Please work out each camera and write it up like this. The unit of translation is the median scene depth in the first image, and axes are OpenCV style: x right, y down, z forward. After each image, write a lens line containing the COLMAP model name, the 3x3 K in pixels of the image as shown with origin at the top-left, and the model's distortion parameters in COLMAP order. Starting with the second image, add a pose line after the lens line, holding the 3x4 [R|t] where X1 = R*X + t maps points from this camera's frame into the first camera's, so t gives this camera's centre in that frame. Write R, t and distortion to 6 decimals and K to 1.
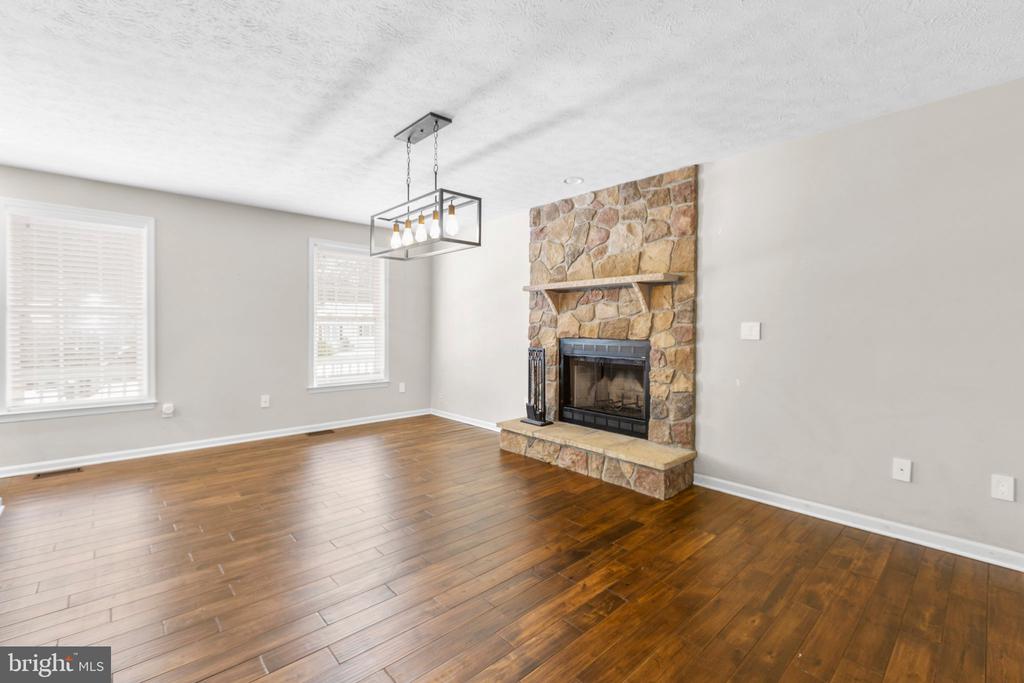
lens RADIAL K [[447.5, 0, 512.0], [0, 447.5, 341.5], [0, 0, 1]] dist [-0.024416, -0.000196]
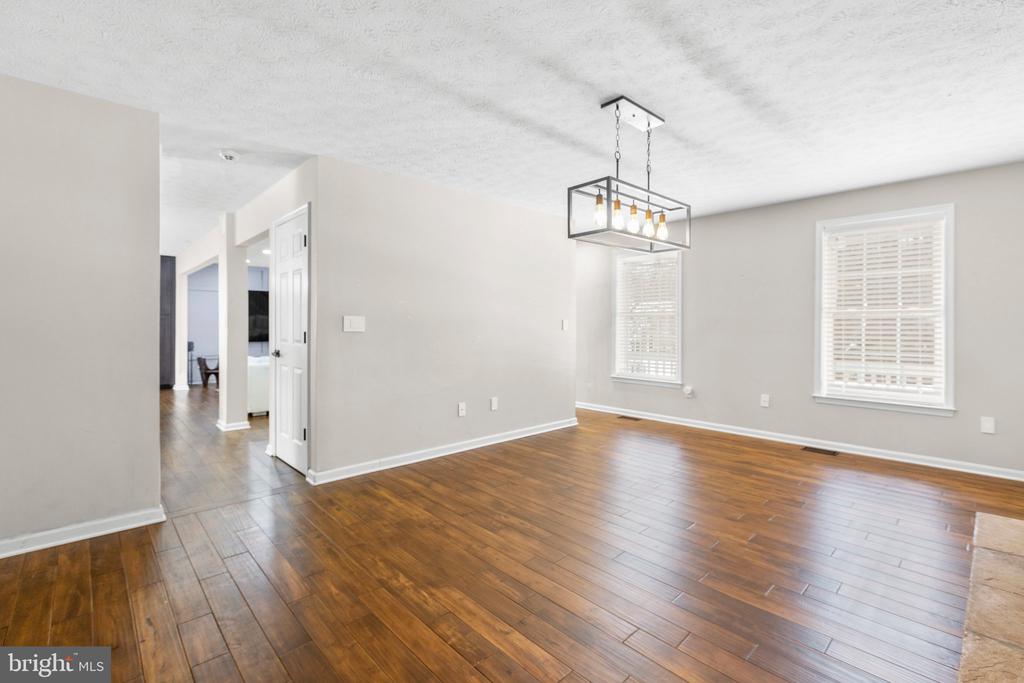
lens RADIAL K [[460.8, 0, 512.6], [0, 460.8, 329.6], [0, 0, 1]] dist [-0.015699, -0.000246]
pose [[0.001912, 0.008702, -0.999960, 0.673058], [-0.032856, 0.999423, 0.008634, -0.018071], [0.999458, 0.032838, 0.002197, 0.655408]]
